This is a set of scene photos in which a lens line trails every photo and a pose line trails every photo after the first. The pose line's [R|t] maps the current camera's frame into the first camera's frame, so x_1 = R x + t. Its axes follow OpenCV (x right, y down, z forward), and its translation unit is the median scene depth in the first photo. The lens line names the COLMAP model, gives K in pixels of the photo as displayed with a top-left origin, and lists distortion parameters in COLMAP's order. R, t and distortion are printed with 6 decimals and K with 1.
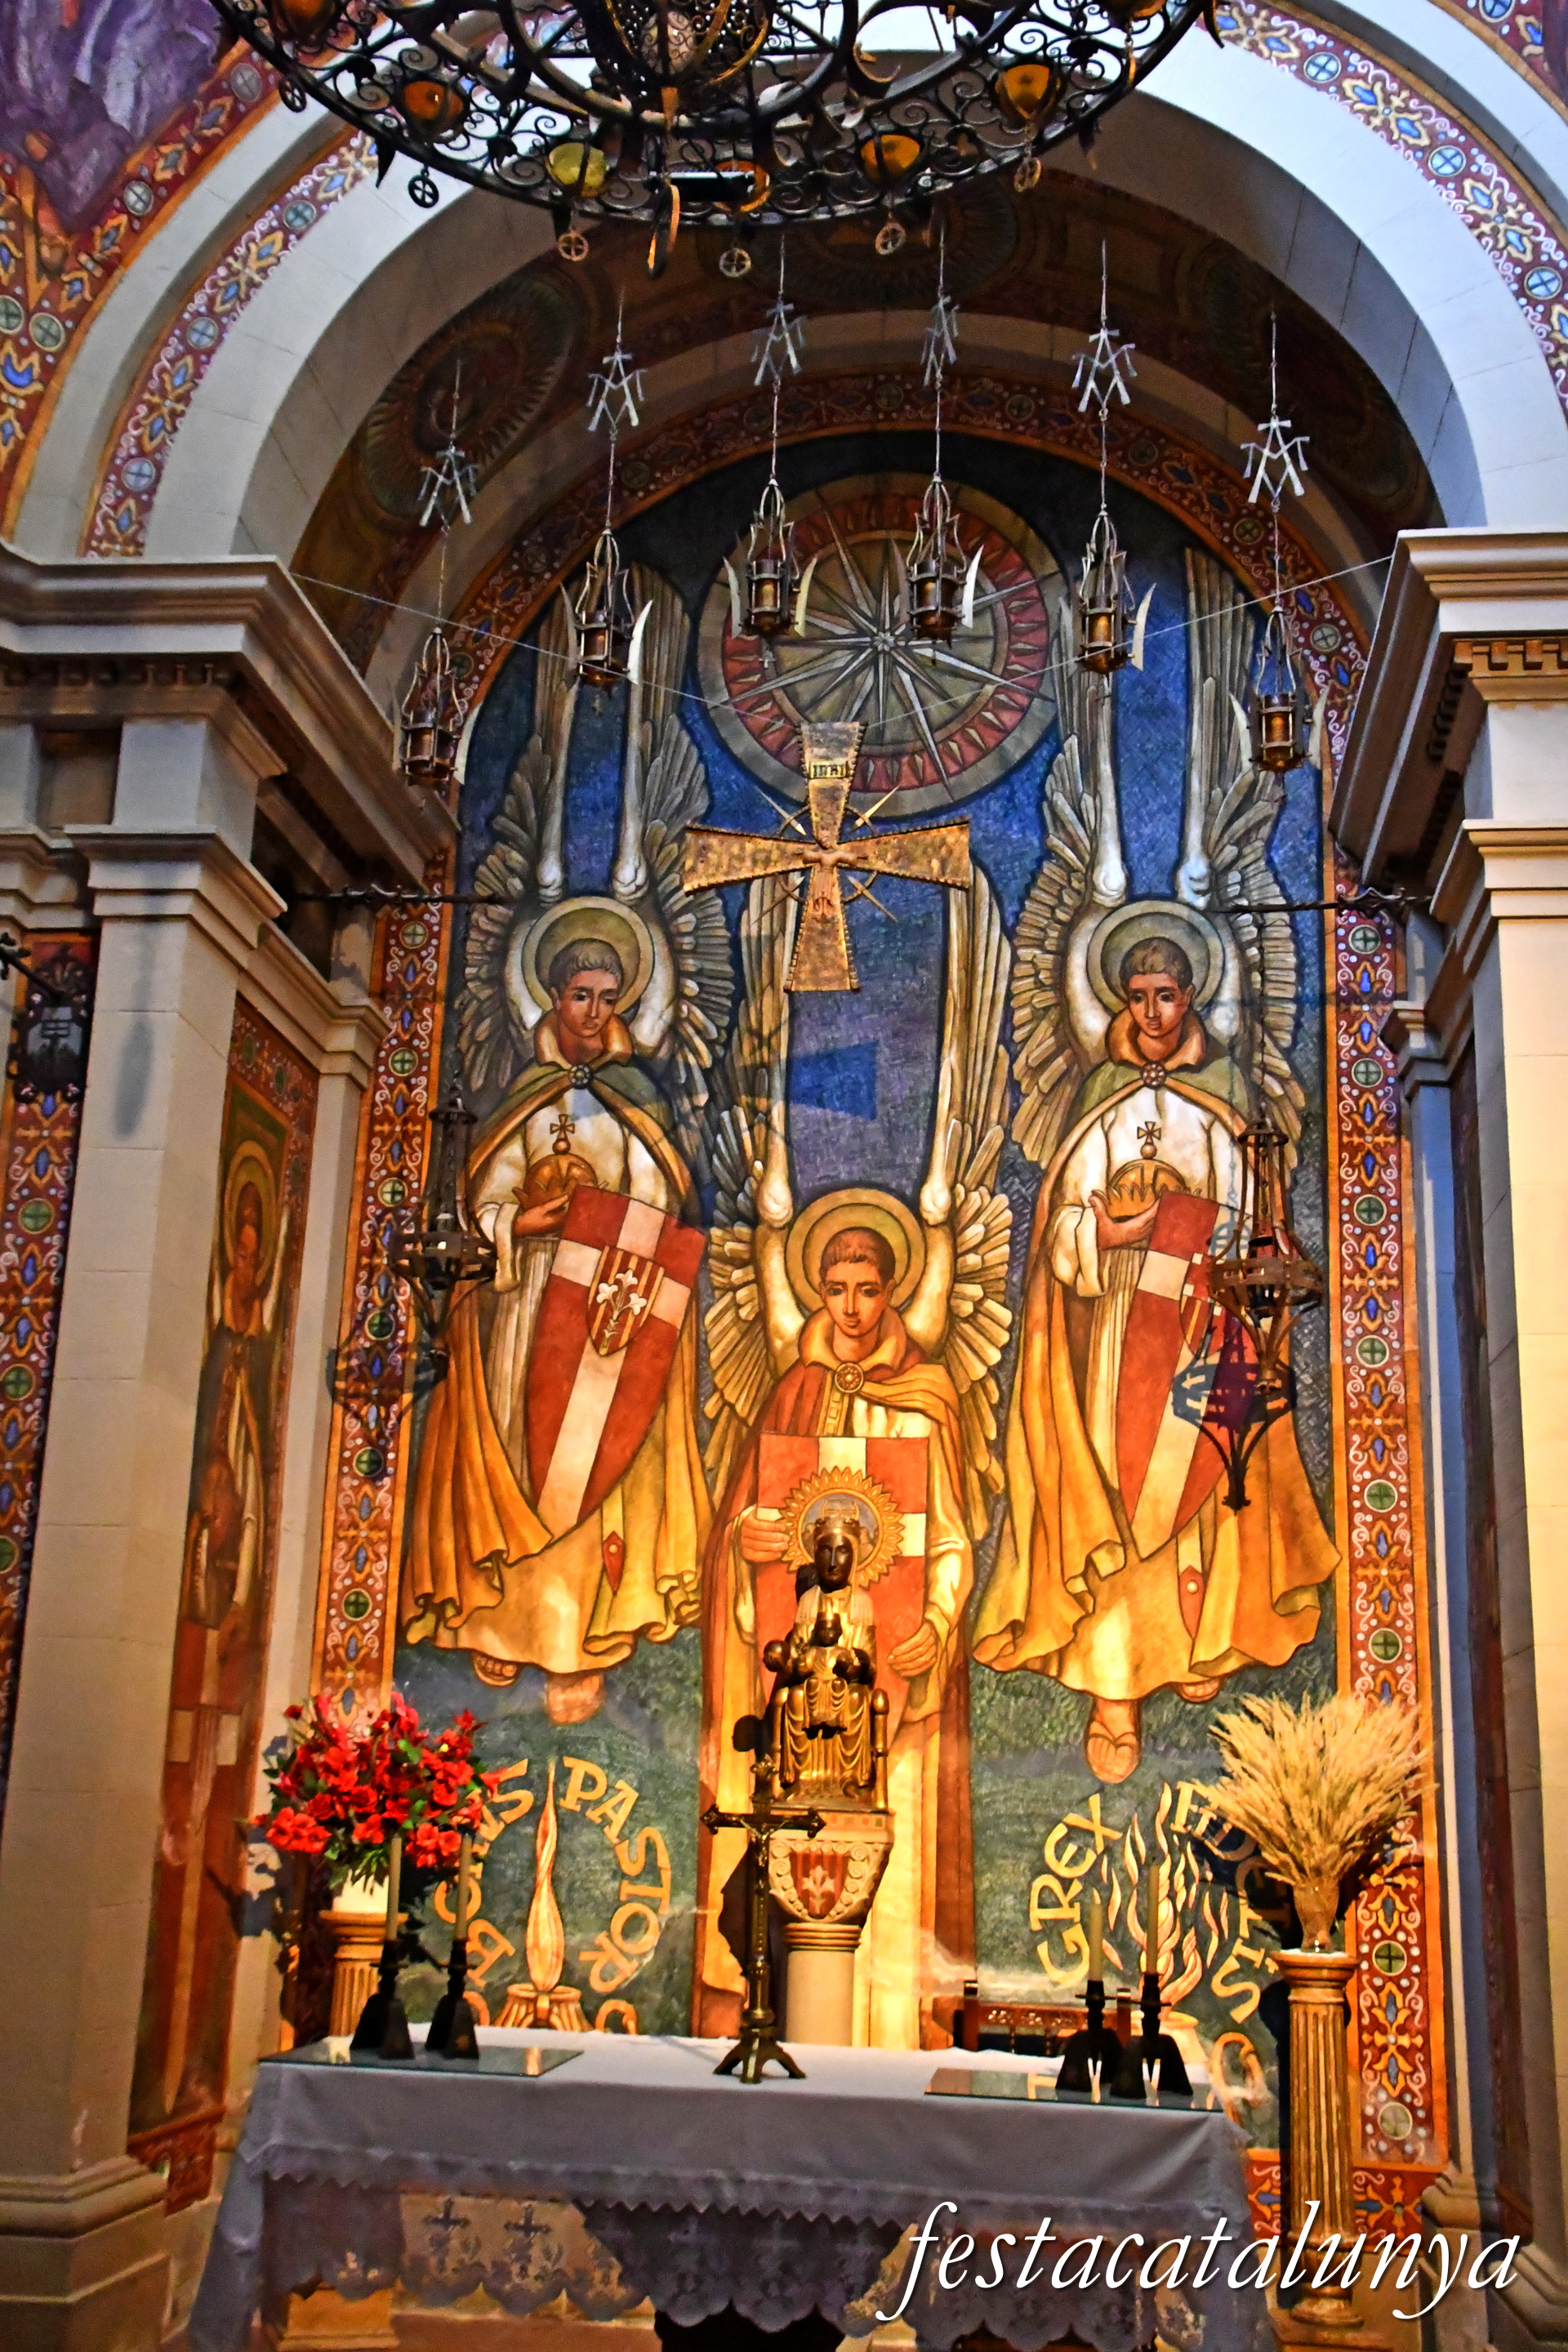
lens RADIAL K [[2381.2, 0, 790.0], [0, 2381.2, 1177.1], [0, 0, 1]] dist [0.023478, 0.000000]
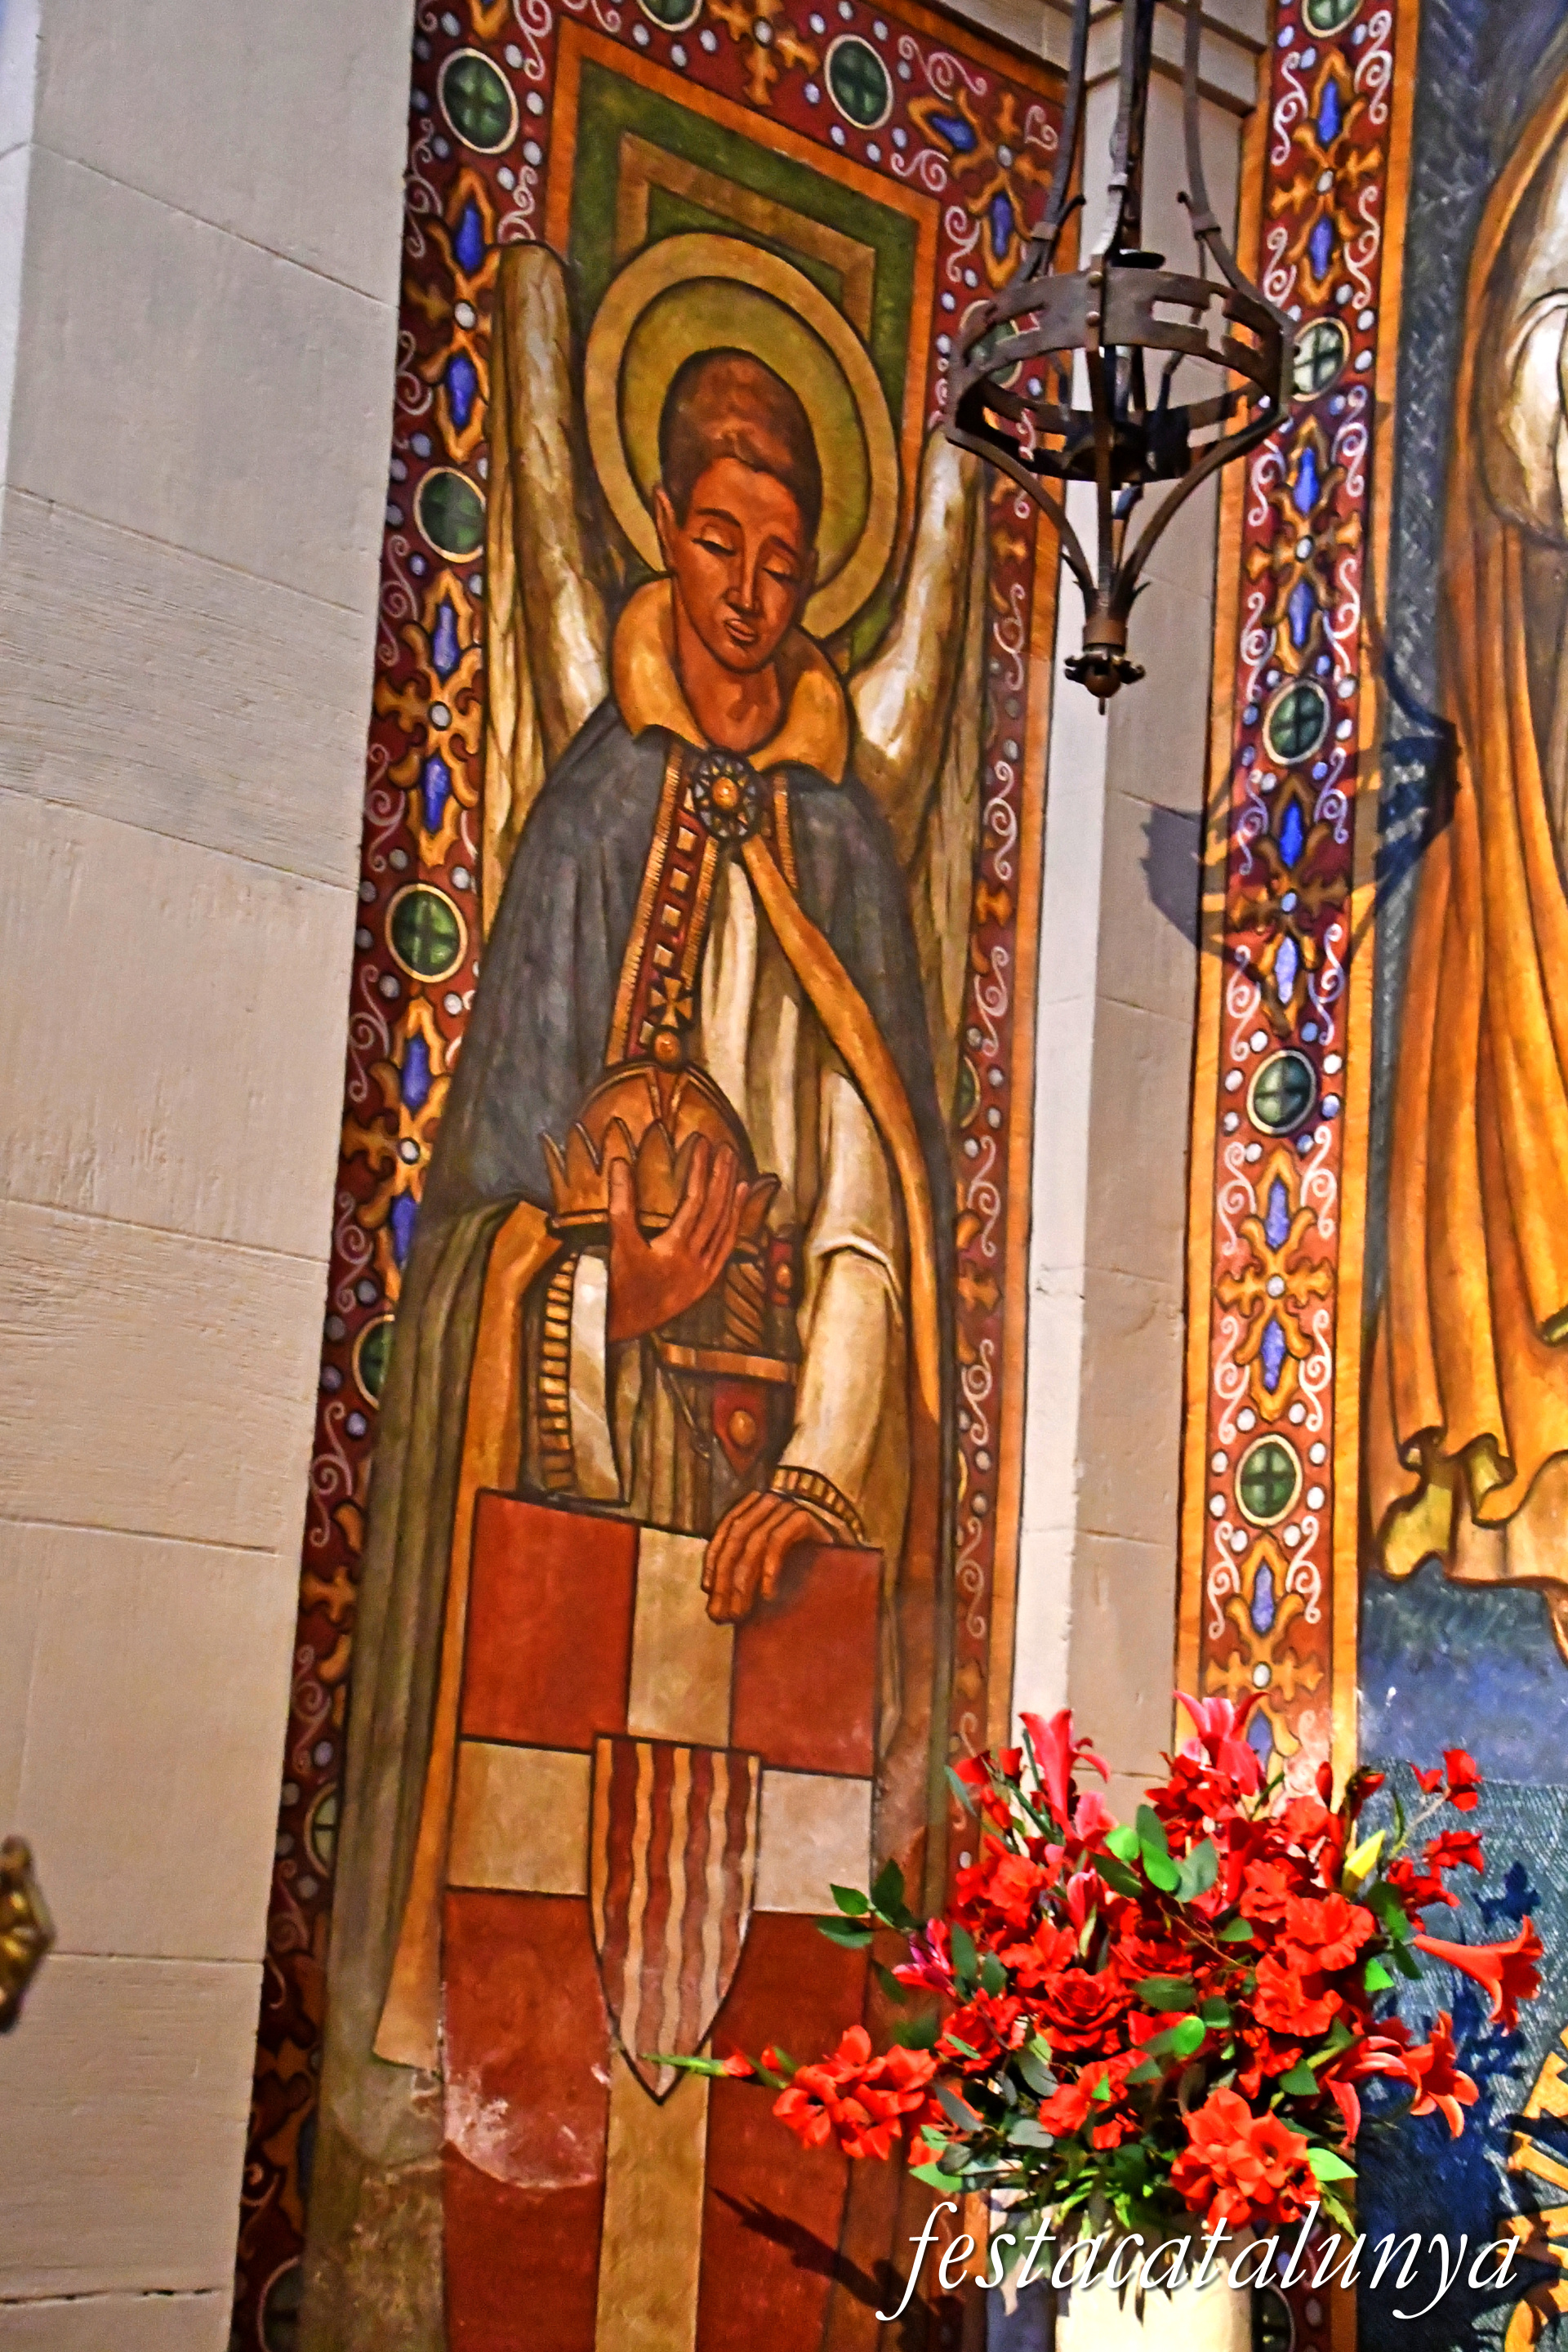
lens RADIAL K [[3855.1, 0, 784.9], [0, 3855.1, 1170.2], [0, 0, 1]] dist [0.346547, 0.000000]
pose [[0.750290, -0.140918, -0.645916, 0.143349], [0.147460, 0.988076, -0.044278, 0.146400], [0.644454, -0.062025, 0.762123, 0.506333]]
